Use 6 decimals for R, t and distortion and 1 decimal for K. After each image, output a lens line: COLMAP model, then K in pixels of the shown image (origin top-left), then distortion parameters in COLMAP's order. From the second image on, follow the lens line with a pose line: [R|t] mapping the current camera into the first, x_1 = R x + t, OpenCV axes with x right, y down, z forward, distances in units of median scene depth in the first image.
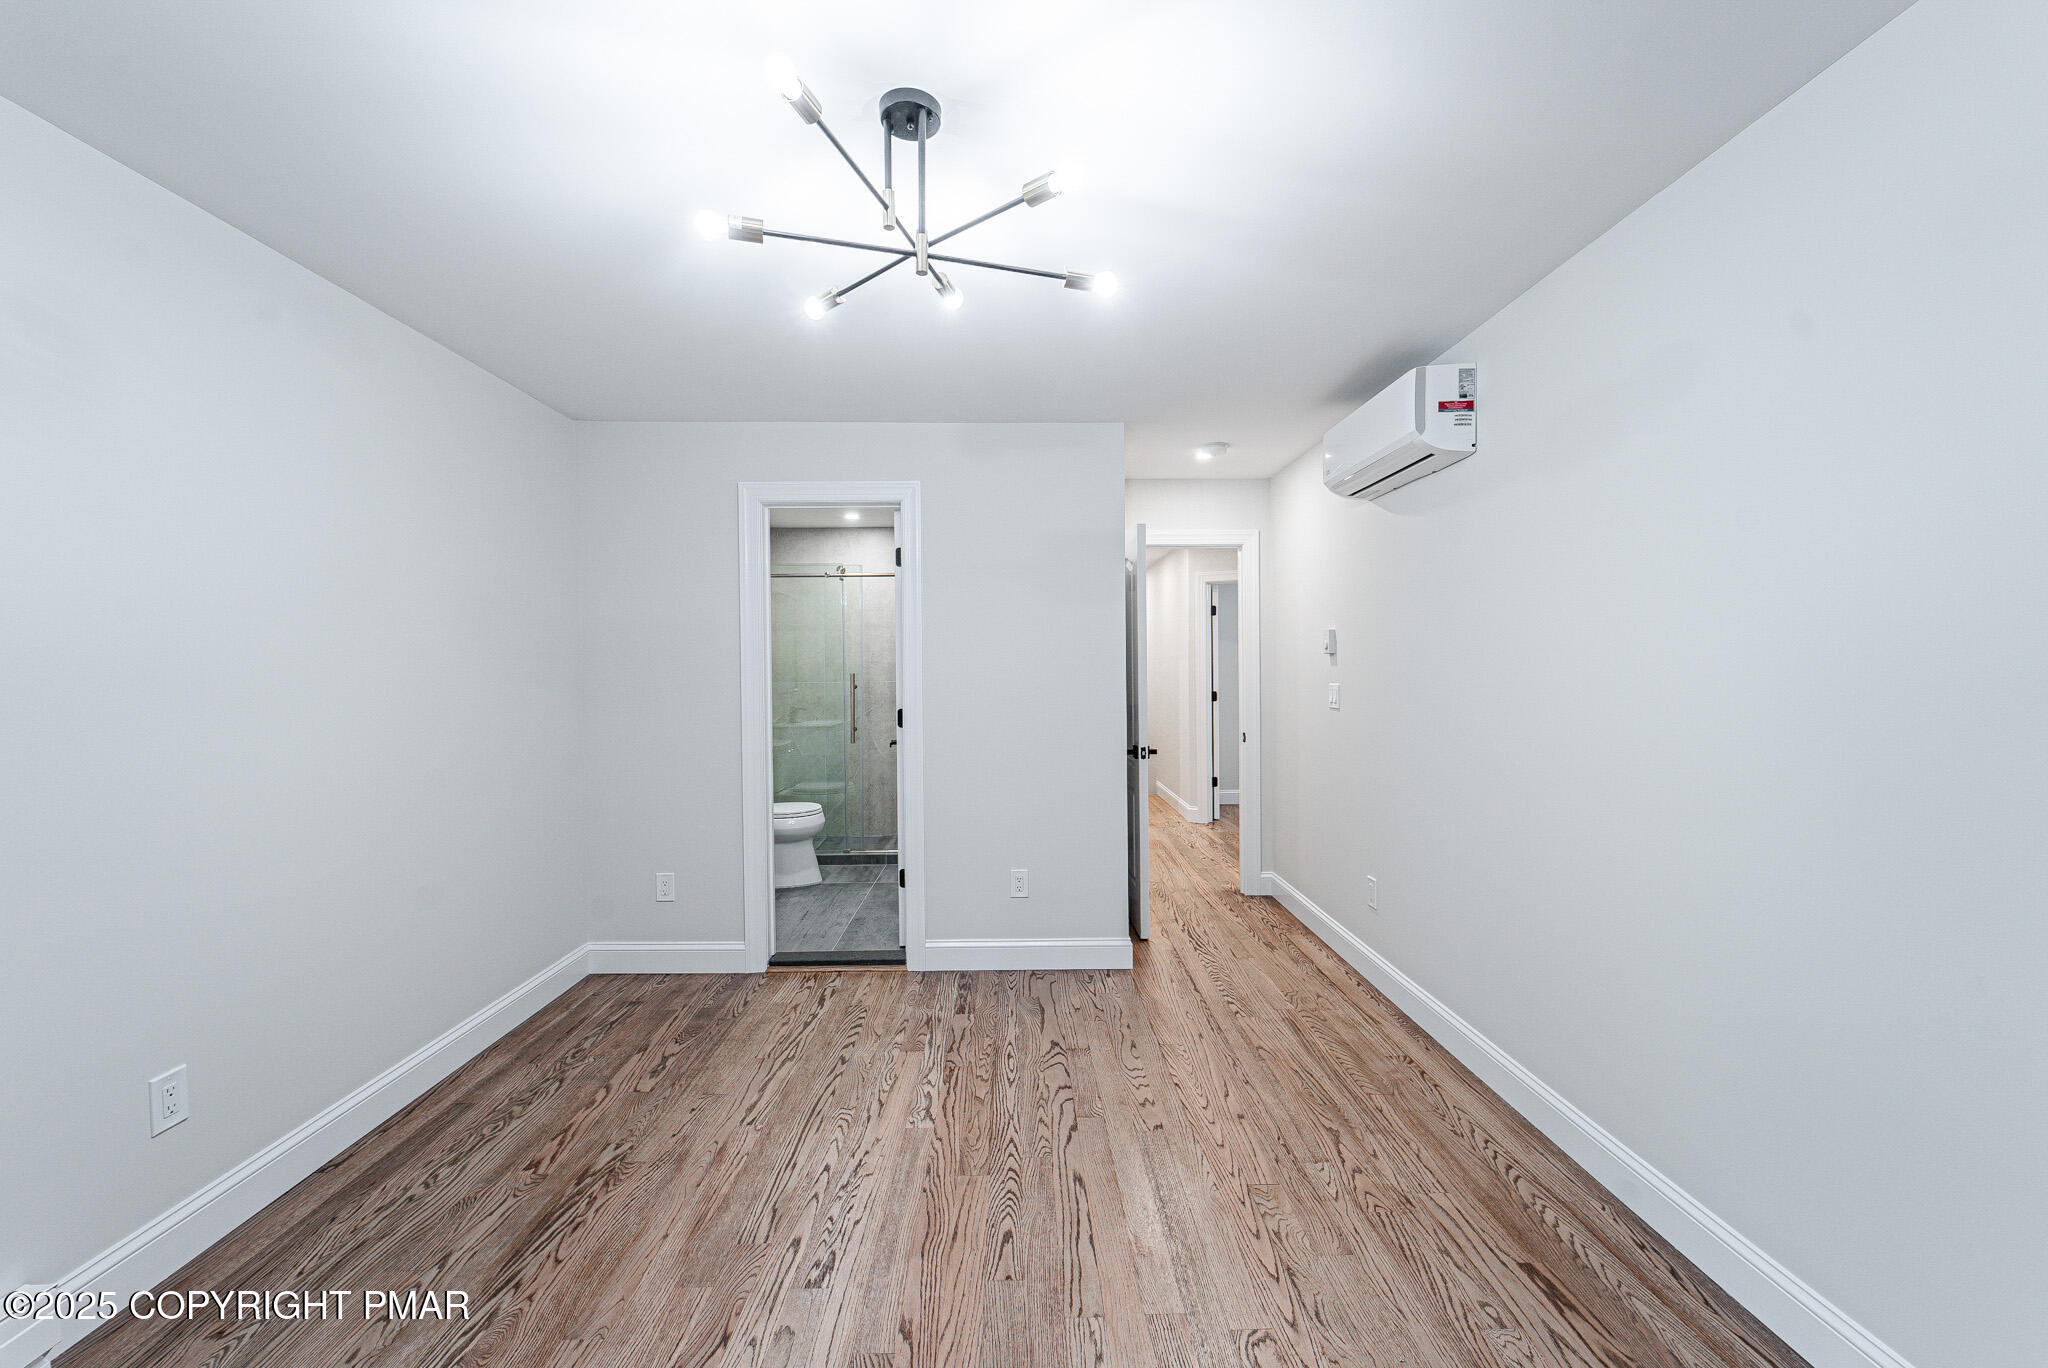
lens RADIAL K [[813.1, 0, 1024.3], [0, 813.1, 683.4], [0, 0, 1]] dist [0.003130, -0.002710]
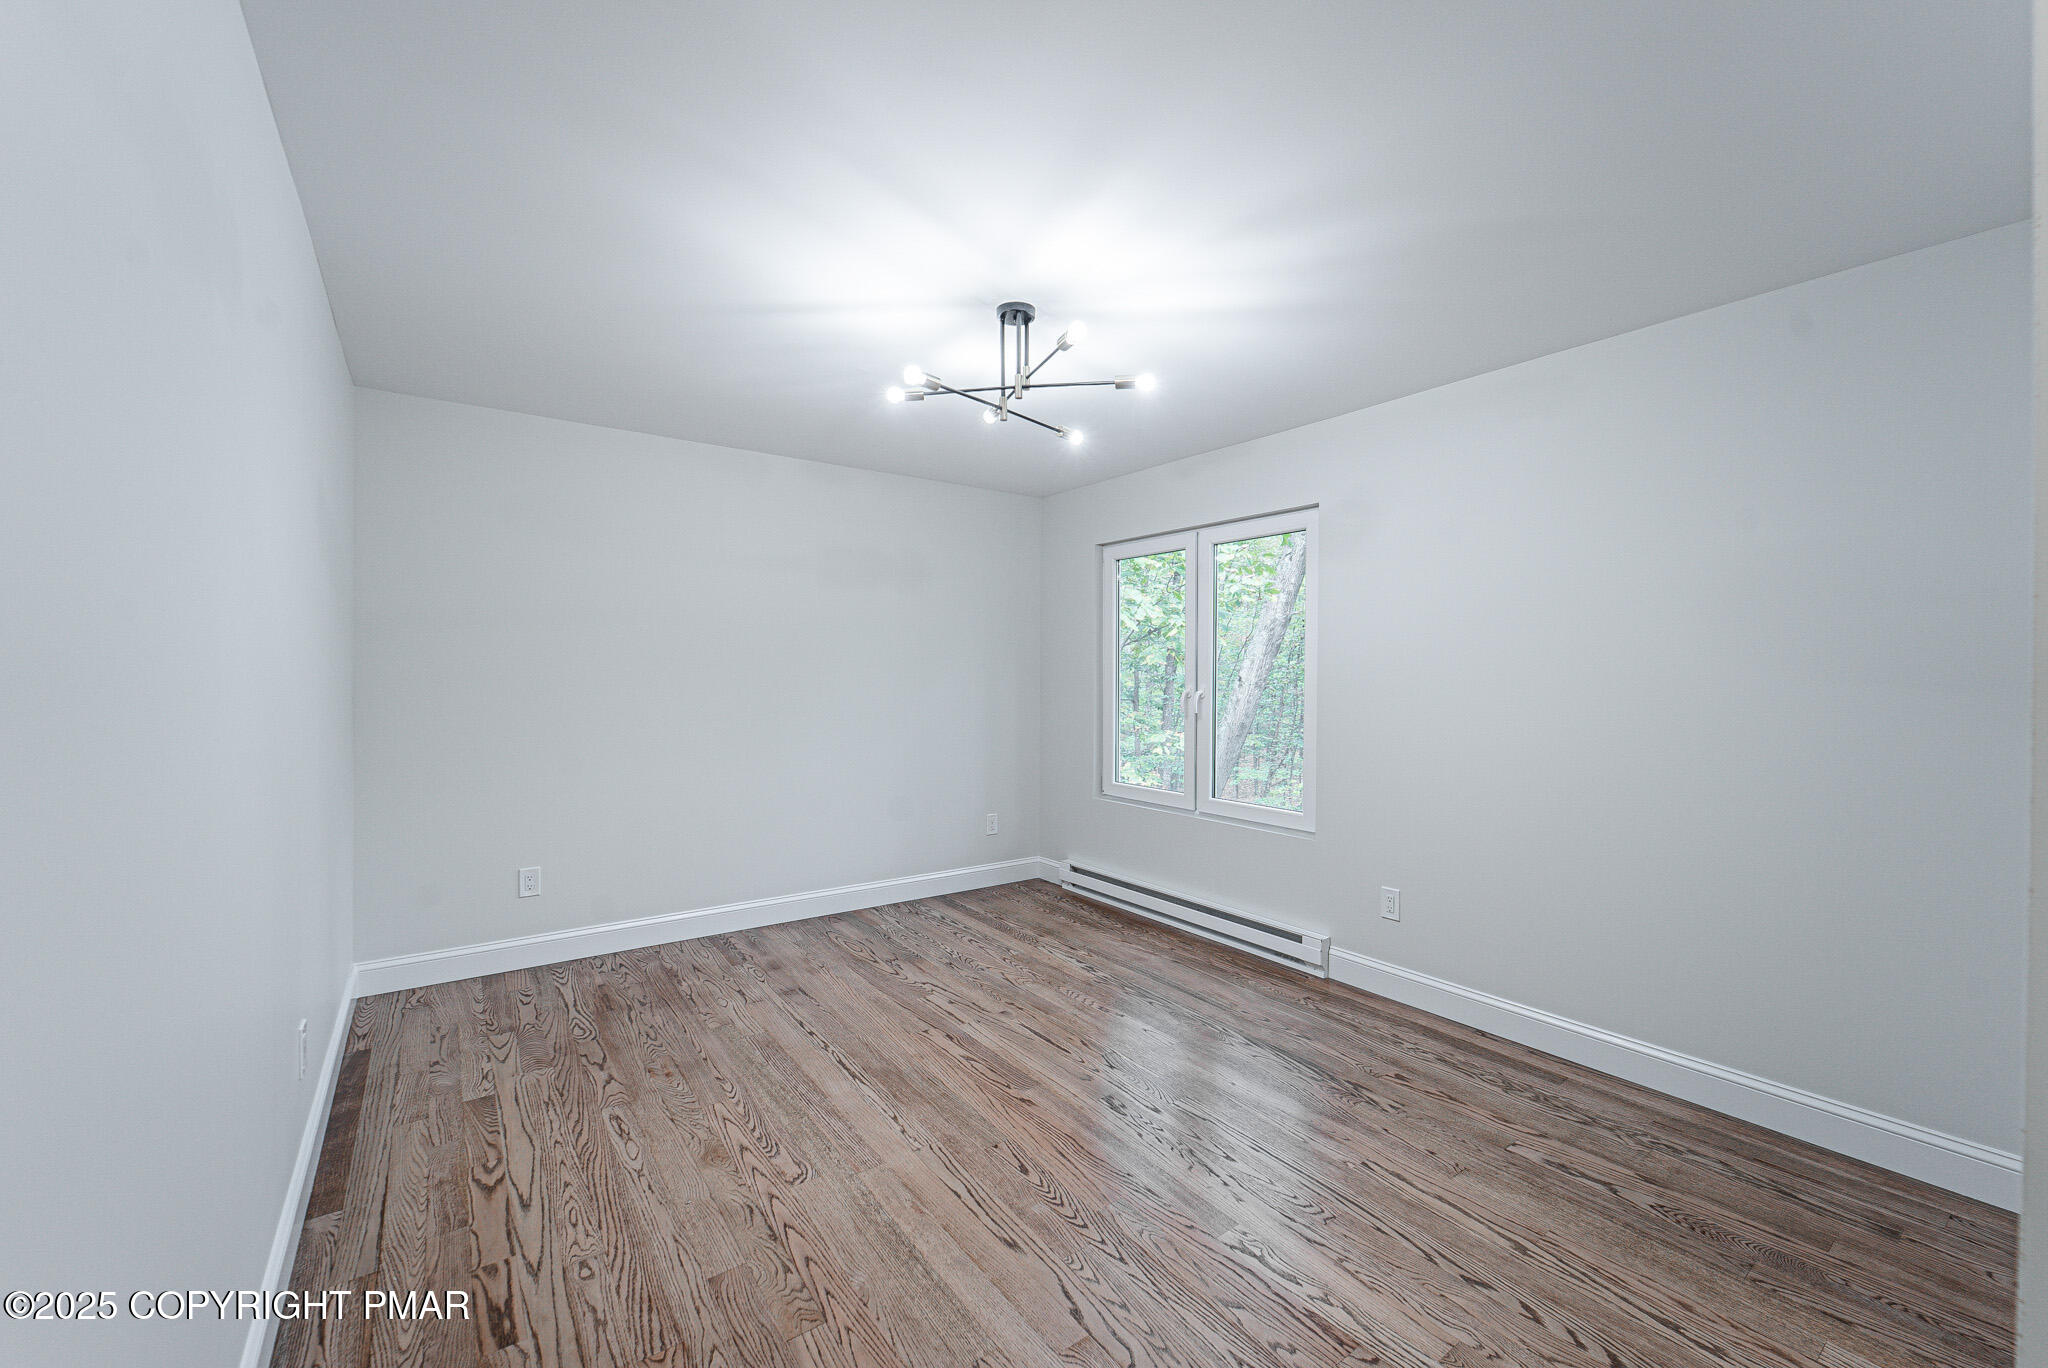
lens RADIAL K [[813.1, 0, 1024.6], [0, 813.1, 673.5], [0, 0, 1]] dist [0.003130, -0.002710]
pose [[-0.822276, 0.006078, -0.569057, 0.508598], [-0.004556, 0.999841, 0.017263, -0.021599], [0.569071, 0.016788, -0.822117, 1.583382]]
